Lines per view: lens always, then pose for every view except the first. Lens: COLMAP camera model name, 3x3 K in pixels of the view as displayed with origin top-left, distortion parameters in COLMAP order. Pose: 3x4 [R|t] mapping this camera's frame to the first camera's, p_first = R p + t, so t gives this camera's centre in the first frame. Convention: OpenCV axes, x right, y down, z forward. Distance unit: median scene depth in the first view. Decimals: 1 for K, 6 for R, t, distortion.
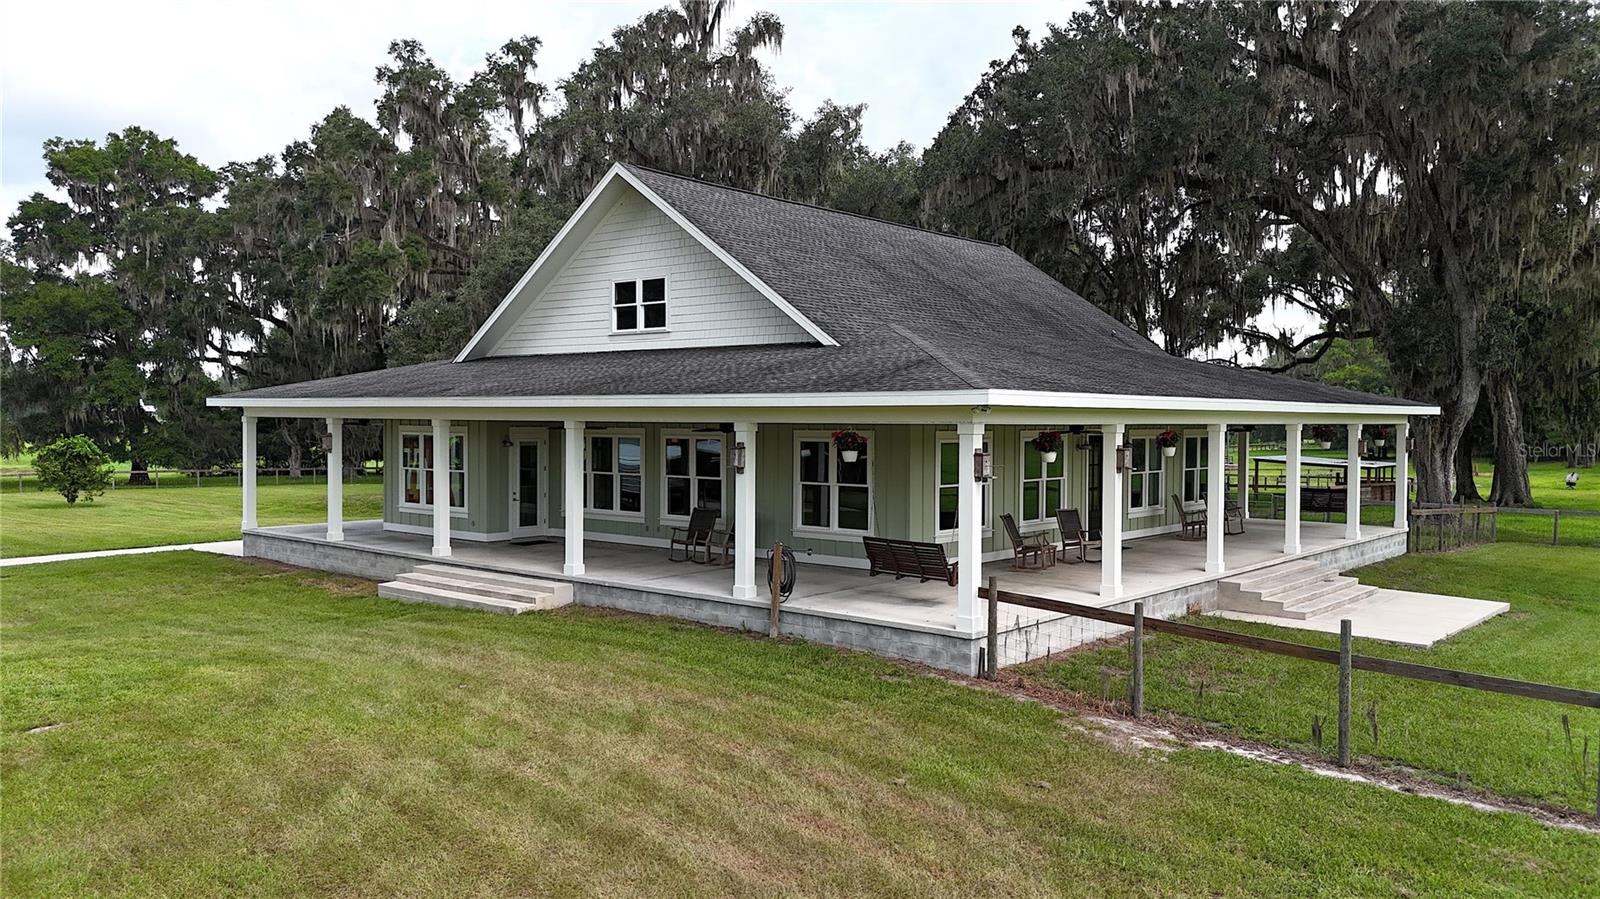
lens RADIAL K [[1173.4, 0, 800.0], [0, 1173.4, 449.5], [0, 0, 1]] dist [0.118004, -0.150495]
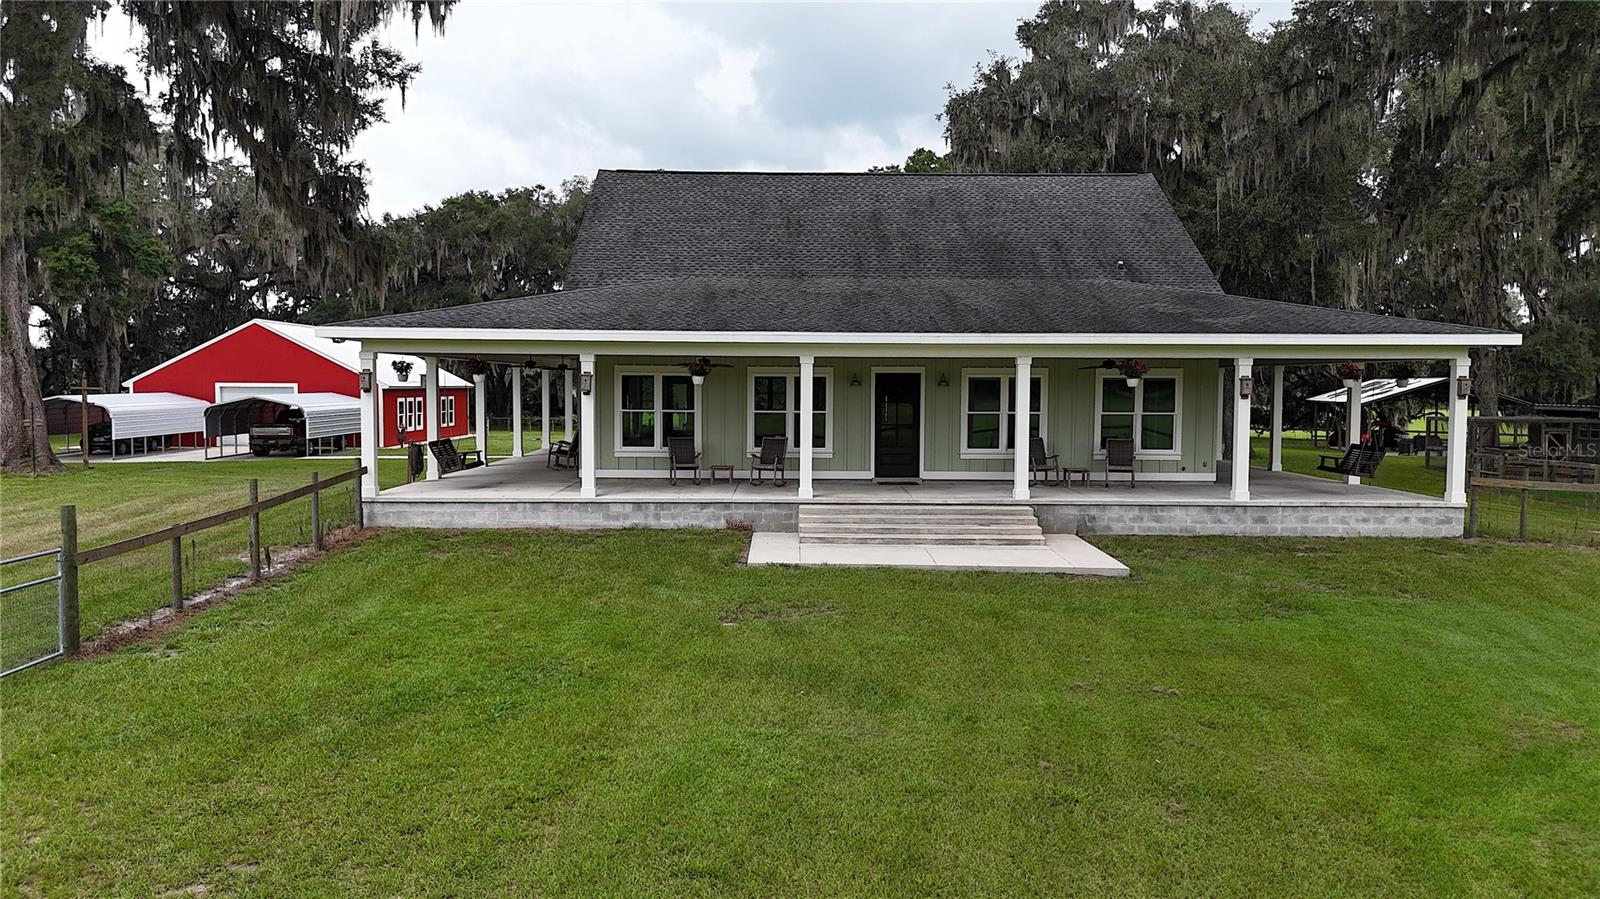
lens RADIAL K [[1178.6, 0, 800.0], [0, 1178.6, 449.5], [0, 0, 1]] dist [0.076790, -0.072061]
pose [[0.663576, 0.039982, -0.747040, 0.994935], [-0.022864, 0.999188, 0.033168, 0.022971], [0.747760, -0.004929, 0.663951, 0.271032]]
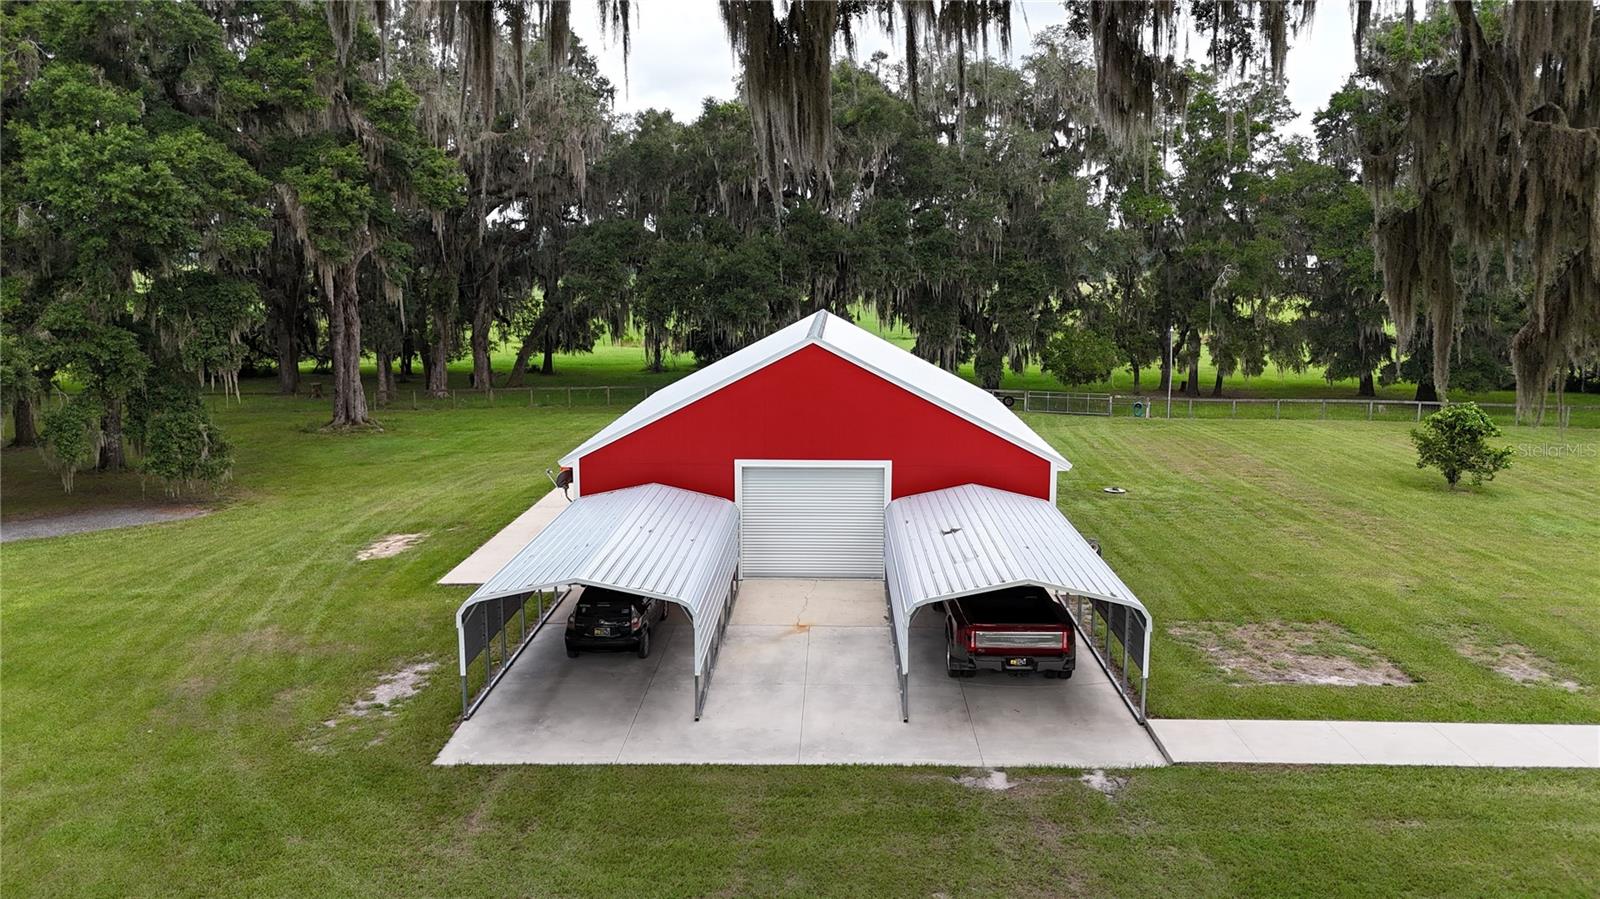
lens RADIAL K [[1178.6, 0, 800.0], [0, 1178.6, 449.5], [0, 0, 1]] dist [0.076790, -0.072061]
pose [[0.629780, 0.119536, -0.767521, -0.540668], [-0.020287, 0.990282, 0.137583, -0.173945], [0.776509, -0.071076, 0.626085, 0.281321]]
